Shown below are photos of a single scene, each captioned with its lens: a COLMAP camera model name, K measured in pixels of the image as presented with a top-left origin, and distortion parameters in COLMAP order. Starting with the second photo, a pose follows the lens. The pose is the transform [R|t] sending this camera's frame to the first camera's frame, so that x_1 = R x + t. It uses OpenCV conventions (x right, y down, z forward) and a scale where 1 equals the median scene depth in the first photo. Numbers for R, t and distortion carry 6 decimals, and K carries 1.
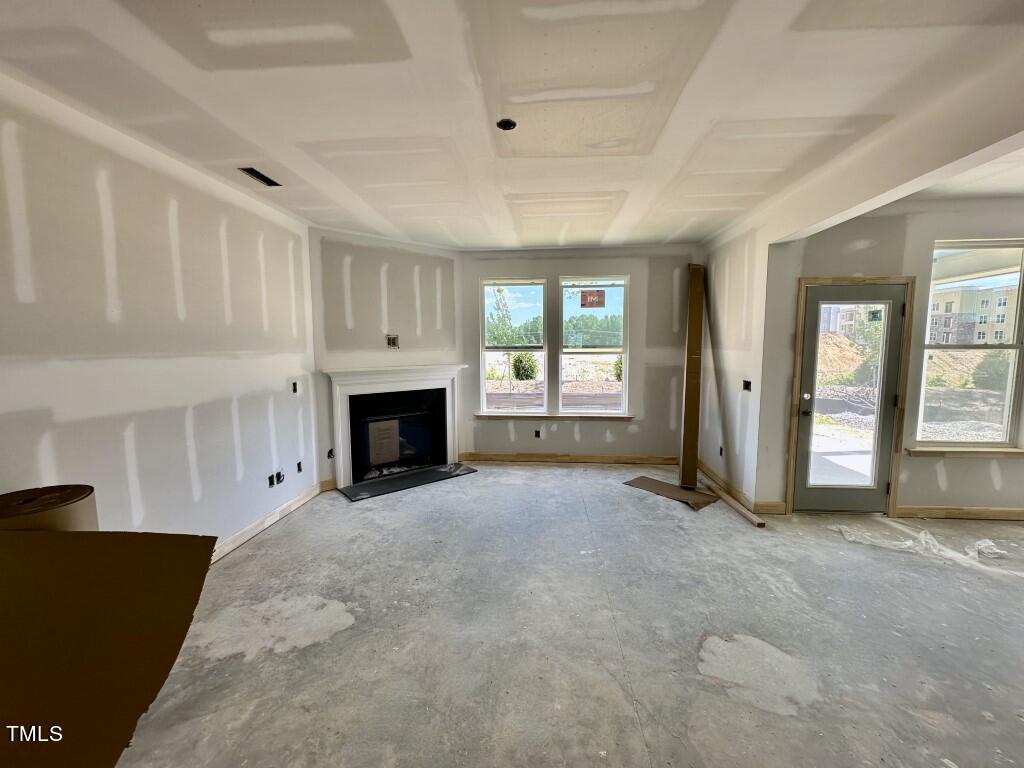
lens RADIAL K [[407.4, 0, 511.3], [0, 407.4, 382.9], [0, 0, 1]] dist [-0.001728, 0.000319]
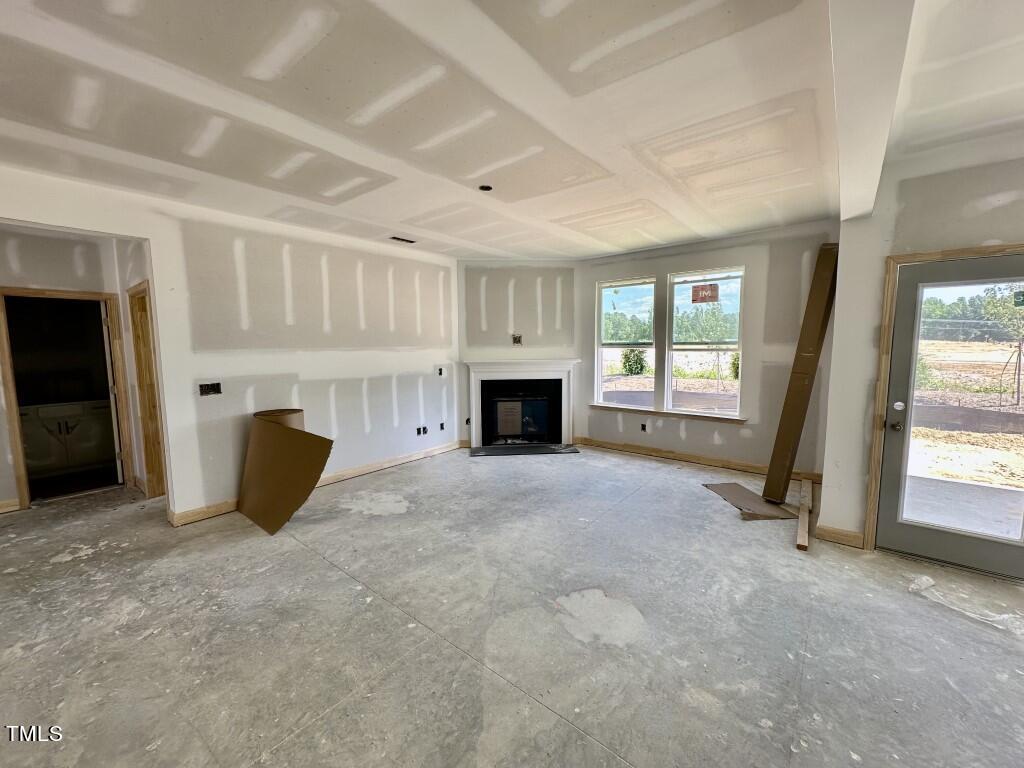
lens RADIAL K [[407.4, 0, 512.6], [0, 407.4, 382.4], [0, 0, 1]] dist [-0.001728, 0.000319]
pose [[0.823815, 0.050418, -0.564612, 0.493658], [-0.046646, 0.998688, 0.021119, 0.005637], [0.564936, 0.008938, 0.825087, -0.063650]]
